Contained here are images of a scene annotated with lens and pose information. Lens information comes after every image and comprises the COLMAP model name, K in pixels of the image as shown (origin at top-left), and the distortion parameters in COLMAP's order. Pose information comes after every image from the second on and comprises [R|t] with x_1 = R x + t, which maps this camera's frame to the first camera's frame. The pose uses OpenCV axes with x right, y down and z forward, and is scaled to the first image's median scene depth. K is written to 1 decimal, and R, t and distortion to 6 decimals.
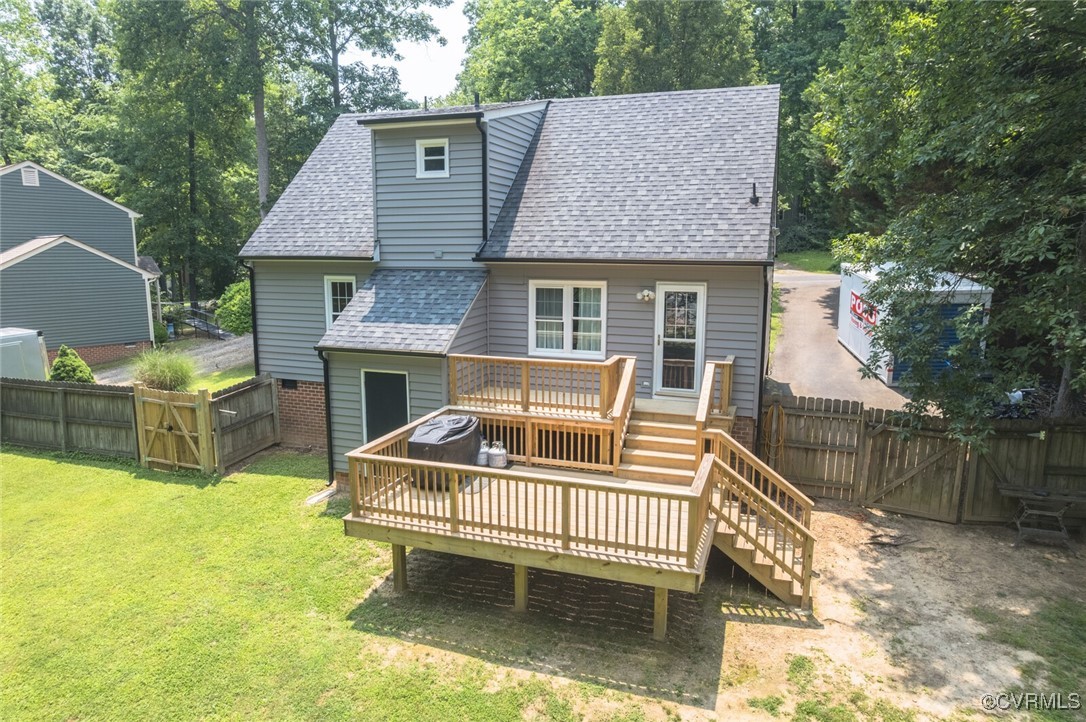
lens RADIAL K [[696.6, 0, 543.0], [0, 696.6, 361.0], [0, 0, 1]] dist [-0.051780, -0.000092]
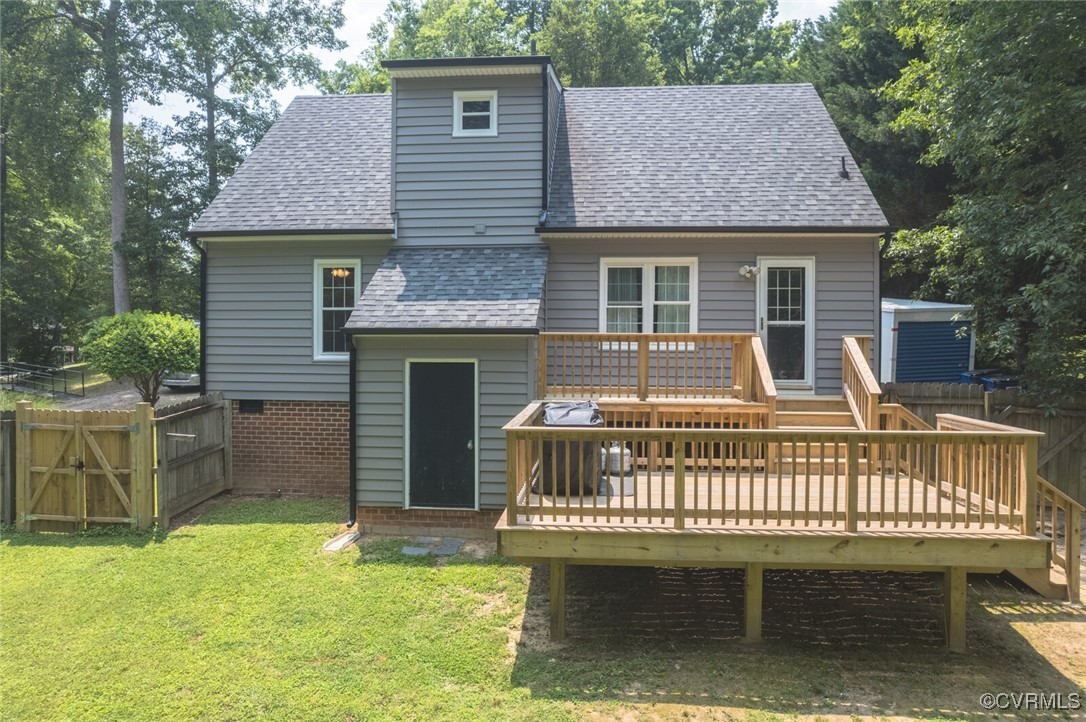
lens RADIAL K [[703.8, 0, 543.7], [0, 703.8, 358.7], [0, 0, 1]] dist [-0.080667, 0.073061]
pose [[0.967408, -0.001387, 0.253219, -0.294993], [0.038281, 0.989293, -0.140833, 0.116592], [-0.250312, 0.145936, 0.957103, 0.233695]]
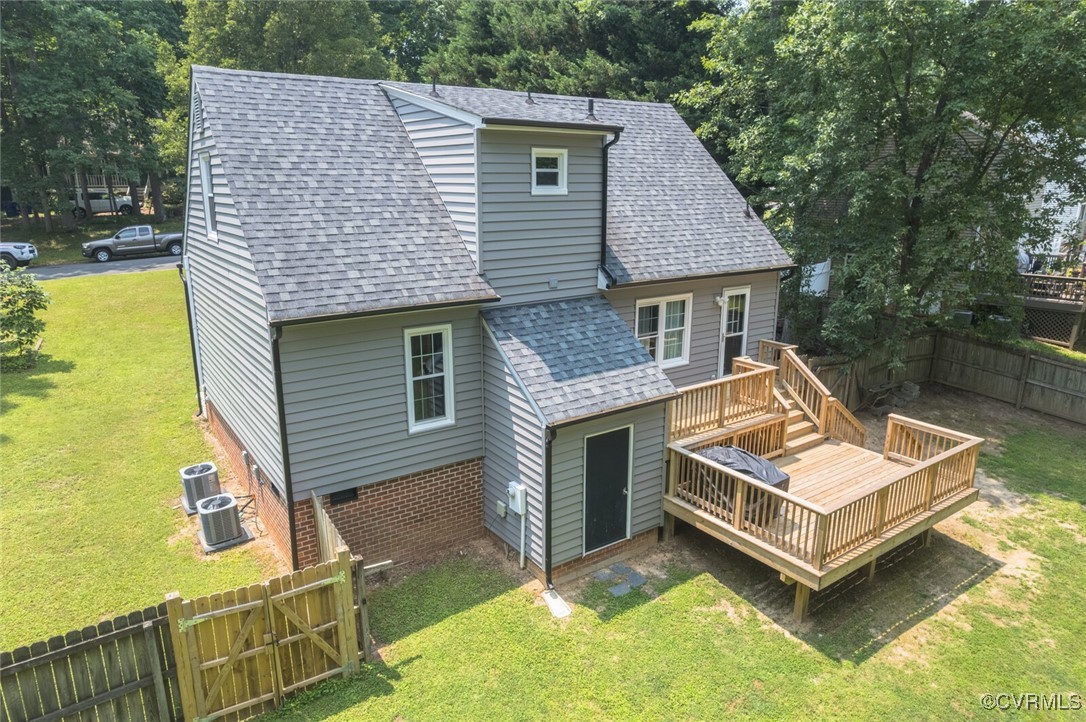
lens RADIAL K [[703.8, 0, 543.7], [0, 703.8, 358.7], [0, 0, 1]] dist [-0.080667, 0.073061]
pose [[0.576506, -0.206042, 0.790688, -0.892263], [0.131972, 0.978459, 0.158749, -0.209680], [-0.806365, 0.012829, 0.591279, 0.516284]]
